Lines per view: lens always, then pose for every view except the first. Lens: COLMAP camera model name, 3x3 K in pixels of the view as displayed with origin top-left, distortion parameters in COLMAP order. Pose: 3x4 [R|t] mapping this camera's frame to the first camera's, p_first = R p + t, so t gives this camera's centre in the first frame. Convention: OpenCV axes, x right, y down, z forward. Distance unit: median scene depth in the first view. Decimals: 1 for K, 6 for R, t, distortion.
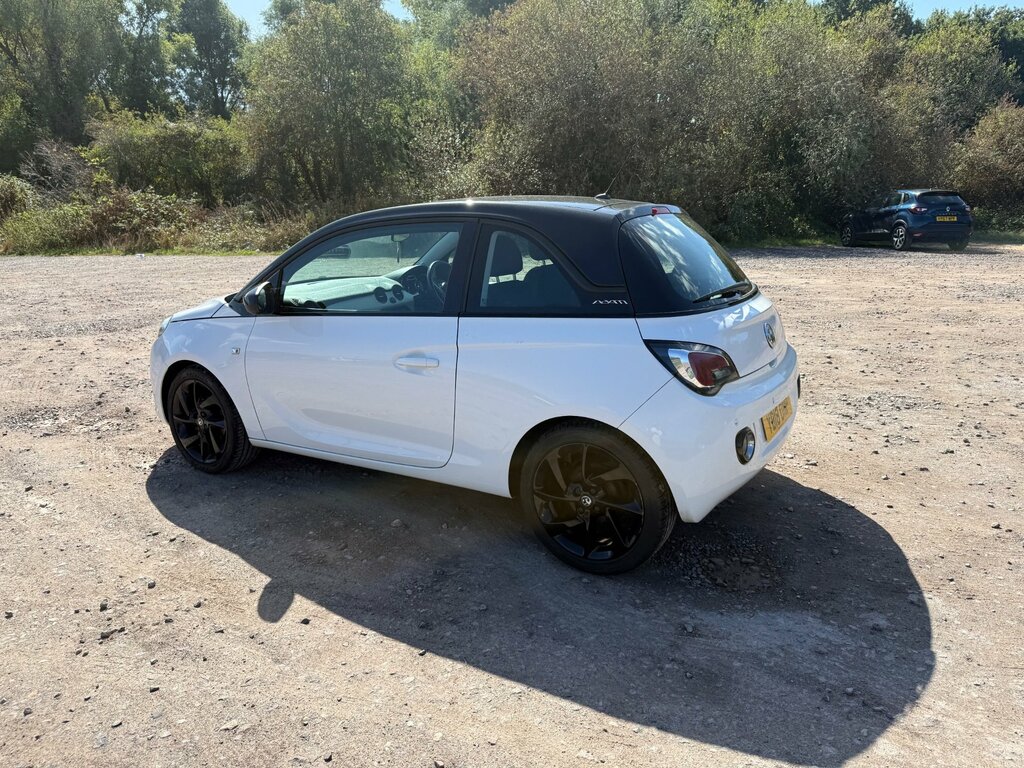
lens RADIAL K [[721.4, 0, 507.9], [0, 721.4, 372.1], [0, 0, 1]] dist [0.019863, -0.030508]
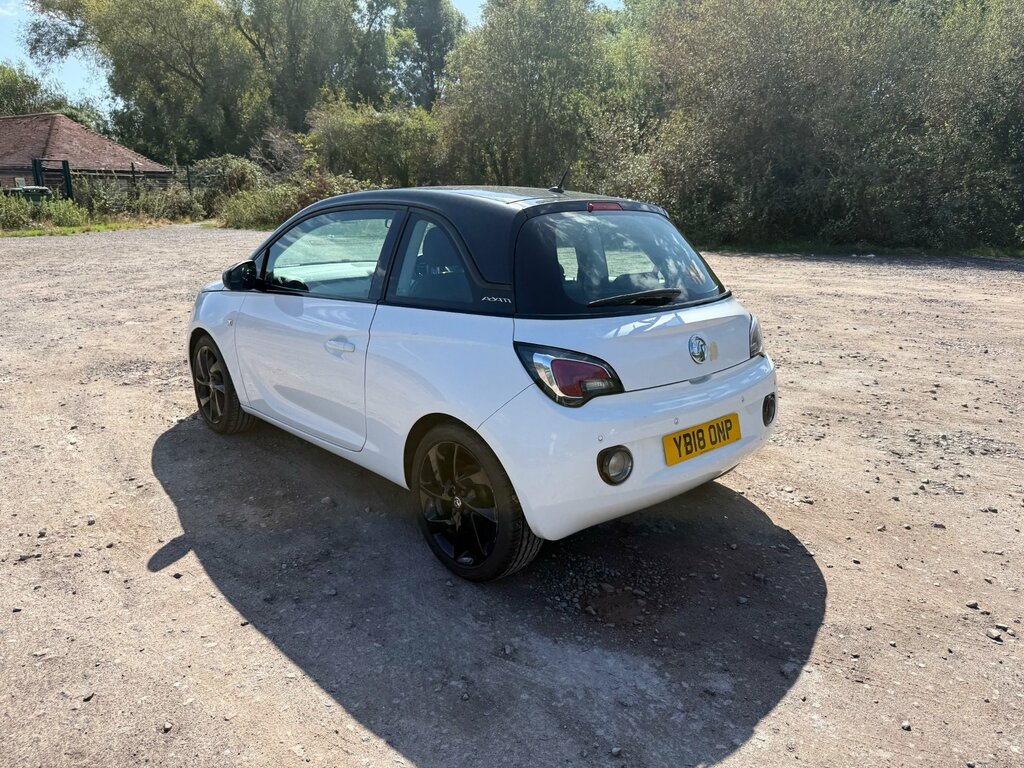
lens RADIAL K [[721.4, 0, 507.6], [0, 721.4, 372.5], [0, 0, 1]] dist [0.019863, -0.030508]
pose [[0.961603, 0.094313, -0.257731, 0.298858], [-0.091053, 0.995543, 0.024584, -0.018631], [0.258901, -0.000172, 0.965904, 0.059064]]
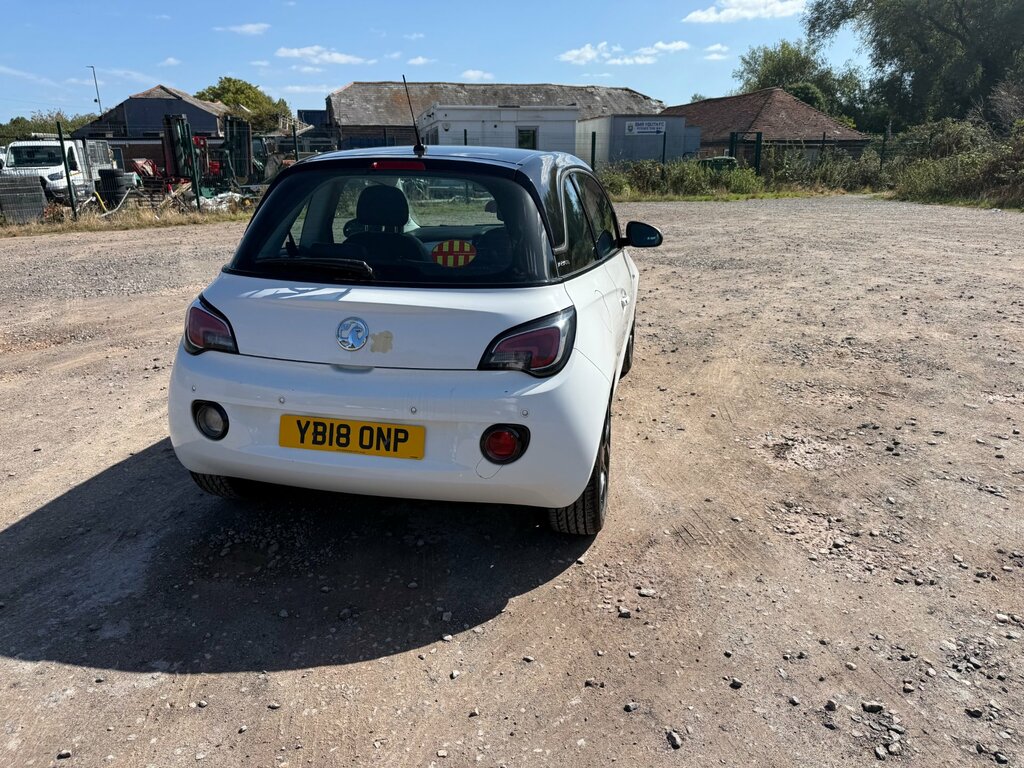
lens RADIAL K [[721.4, 0, 509.9], [0, 721.4, 384.2], [0, 0, 1]] dist [0.019863, -0.030508]
pose [[0.327702, 0.298125, -0.896512, 0.915690], [-0.221853, 0.946659, 0.233707, -0.176983], [0.918364, 0.122308, 0.376361, 0.710731]]
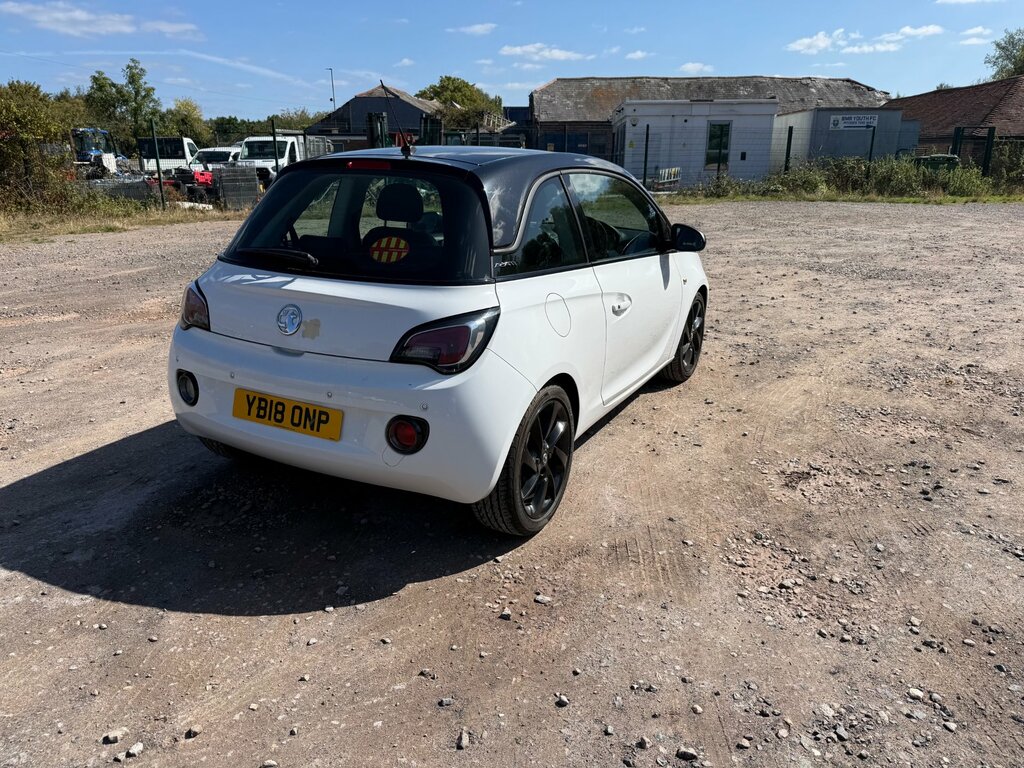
lens RADIAL K [[721.4, 0, 510.9], [0, 721.4, 385.4], [0, 0, 1]] dist [0.019863, -0.030508]
pose [[0.060036, 0.322249, -0.944749, 0.974406], [-0.234875, 0.924443, 0.300397, -0.238866], [0.970170, 0.203863, 0.131188, 0.942387]]
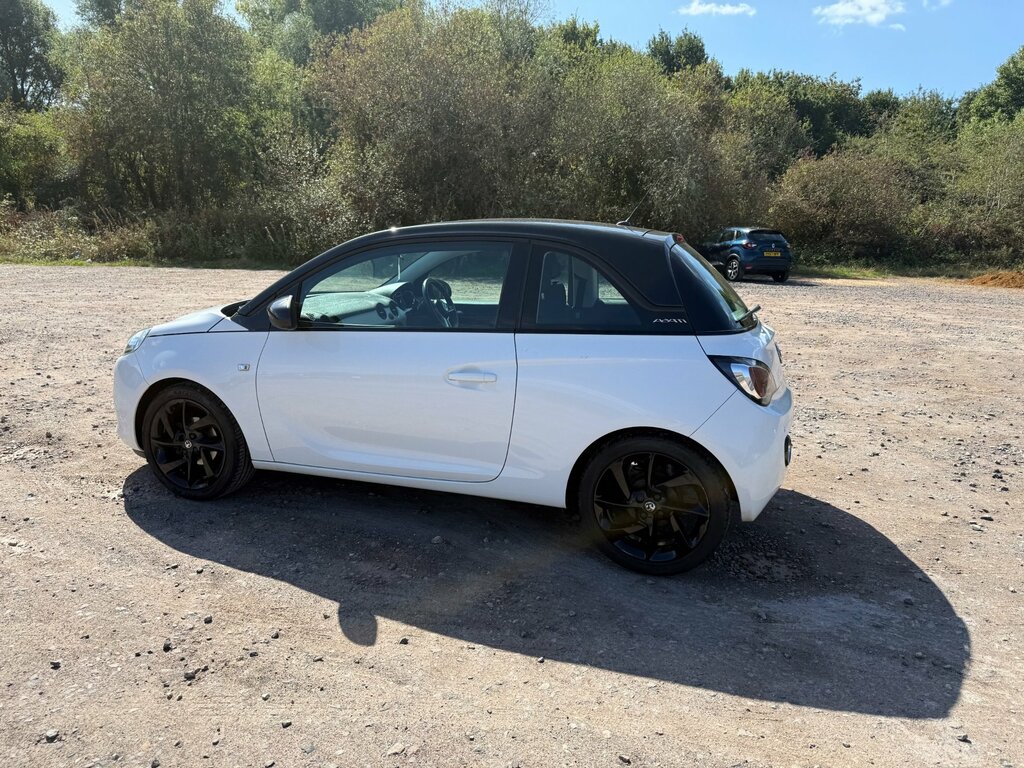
lens RADIAL K [[721.4, 0, 516.1], [0, 721.4, 370.1], [0, 0, 1]] dist [0.019863, -0.030508]
pose [[0.971620, -0.000817, 0.236545, -0.246170], [0.008468, 0.999473, -0.031334, 0.006519], [-0.236394, 0.032448, 0.971115, 0.002243]]
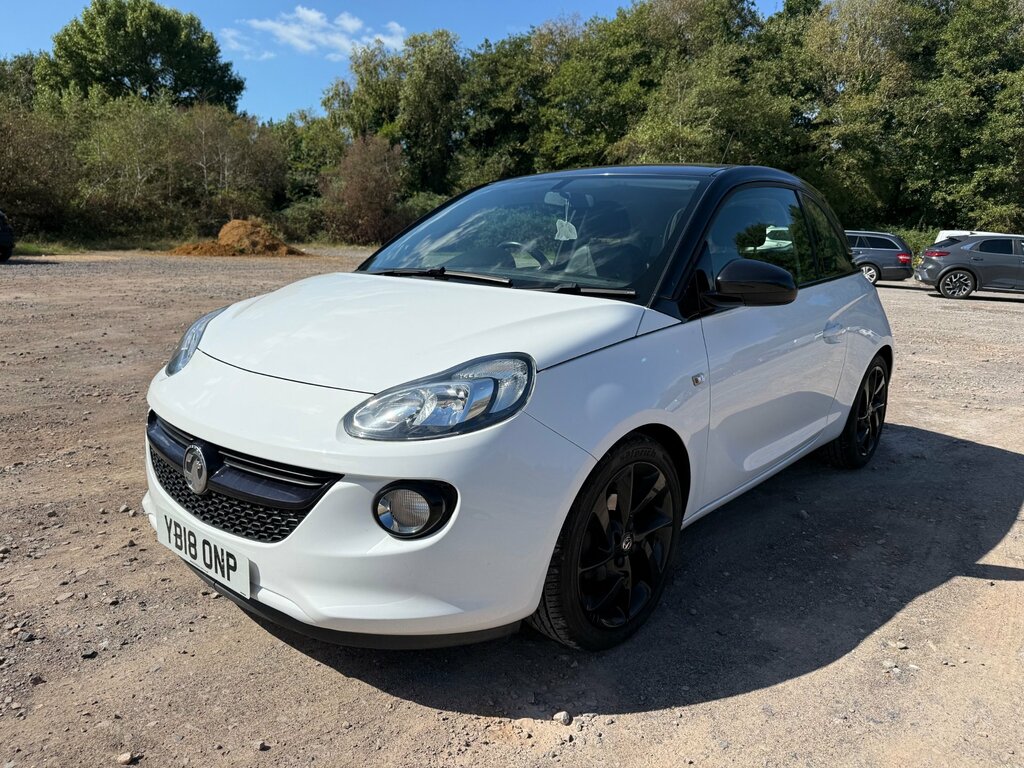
lens RADIAL K [[721.4, 0, 518.4], [0, 721.4, 385.7], [0, 0, 1]] dist [0.019863, -0.030508]
pose [[0.170370, -0.178481, 0.969081, -0.943468], [0.184575, 0.971833, 0.146538, -0.133665], [-0.967939, 0.153902, 0.198514, 0.991082]]
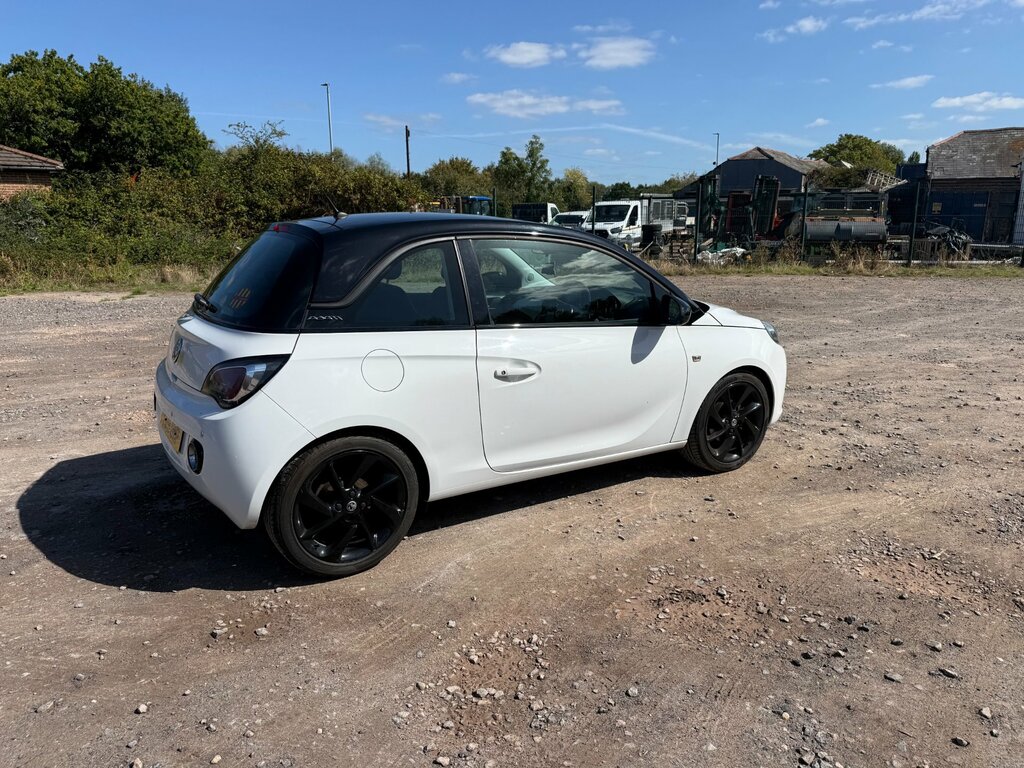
lens RADIAL K [[721.4, 0, 510.0], [0, 721.4, 387.1], [0, 0, 1]] dist [0.019863, -0.030508]
pose [[-0.441648, 0.225685, -0.868339, 0.866967], [-0.201827, 0.918047, 0.341256, -0.369102], [0.874193, 0.325969, -0.359905, 1.473733]]
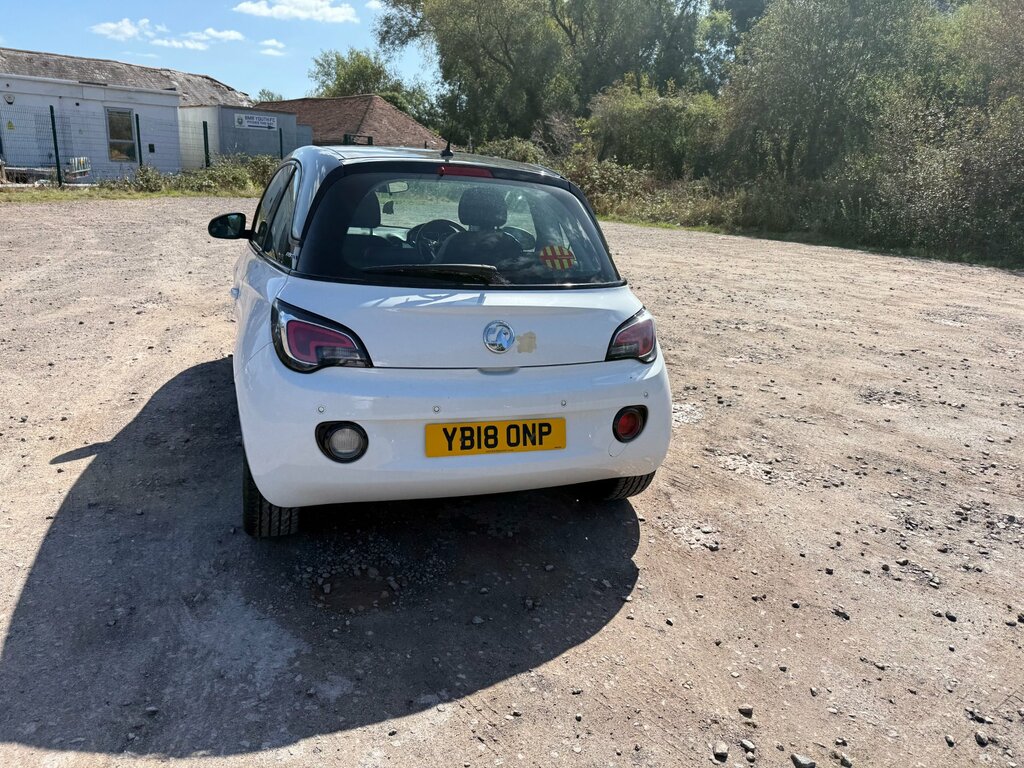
lens RADIAL K [[721.4, 0, 509.4], [0, 721.4, 382.8], [0, 0, 1]] dist [0.019863, -0.030508]
pose [[0.774256, 0.240235, -0.585504, 0.688880], [-0.217232, 0.969827, 0.110663, -0.074365], [0.594422, 0.041508, 0.803081, 0.304591]]
